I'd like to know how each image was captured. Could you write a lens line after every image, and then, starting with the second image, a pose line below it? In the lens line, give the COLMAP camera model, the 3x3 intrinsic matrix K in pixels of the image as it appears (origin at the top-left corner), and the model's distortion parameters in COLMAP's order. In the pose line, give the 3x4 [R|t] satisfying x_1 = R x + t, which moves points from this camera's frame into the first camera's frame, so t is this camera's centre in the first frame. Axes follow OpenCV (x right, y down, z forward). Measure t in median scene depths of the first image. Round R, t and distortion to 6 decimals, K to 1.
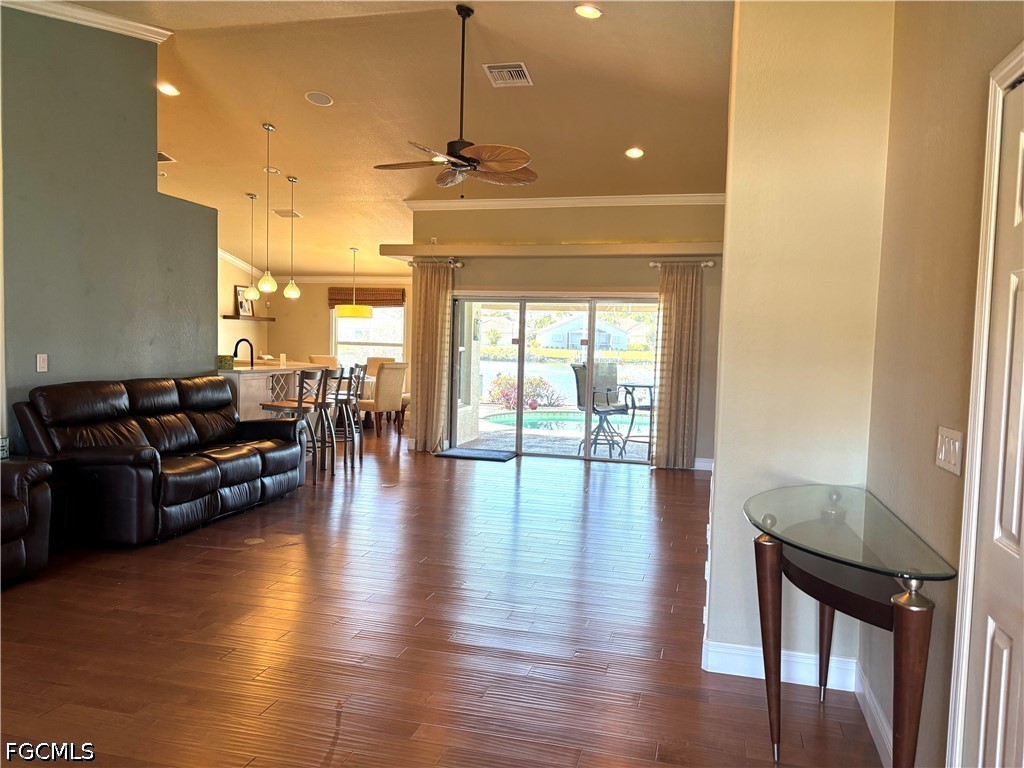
lens RADIAL K [[773.0, 0, 515.3], [0, 773.0, 384.5], [0, 0, 1]] dist [0.066944, -0.074363]
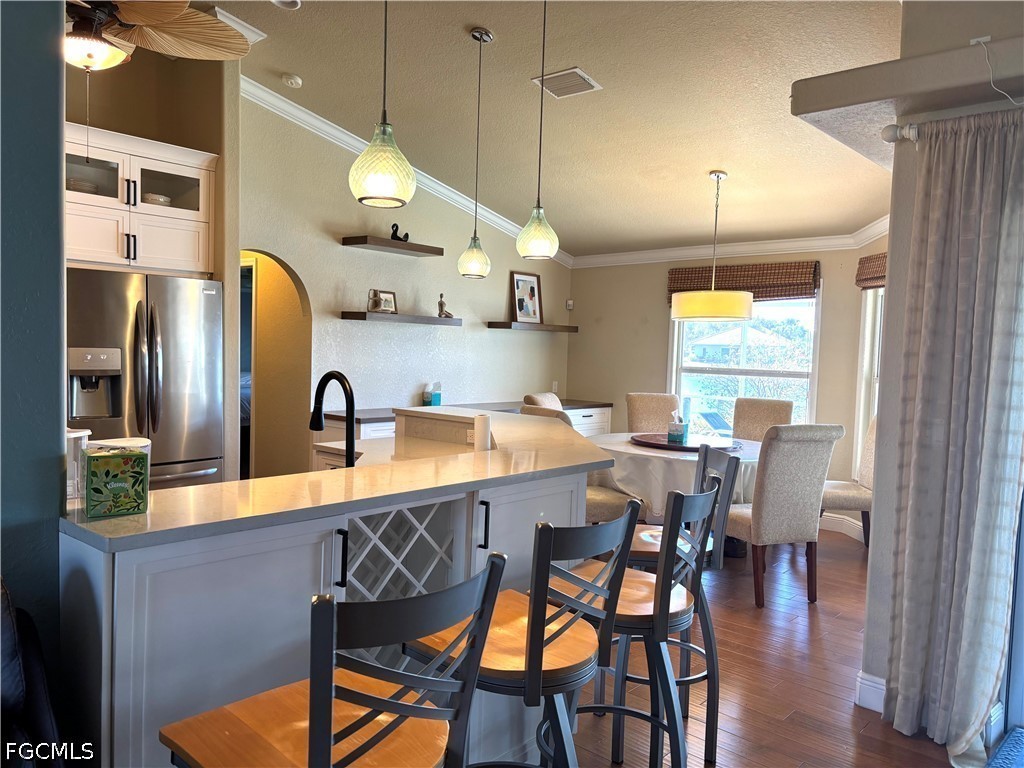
lens RADIAL K [[773.0, 0, 515.3], [0, 773.0, 384.5], [0, 0, 1]] dist [0.066944, -0.074363]
pose [[0.892881, 0.017267, -0.449961, -0.100947], [-0.027145, 0.999511, -0.015509, -0.035793], [0.449473, 0.026062, 0.892914, 0.524452]]
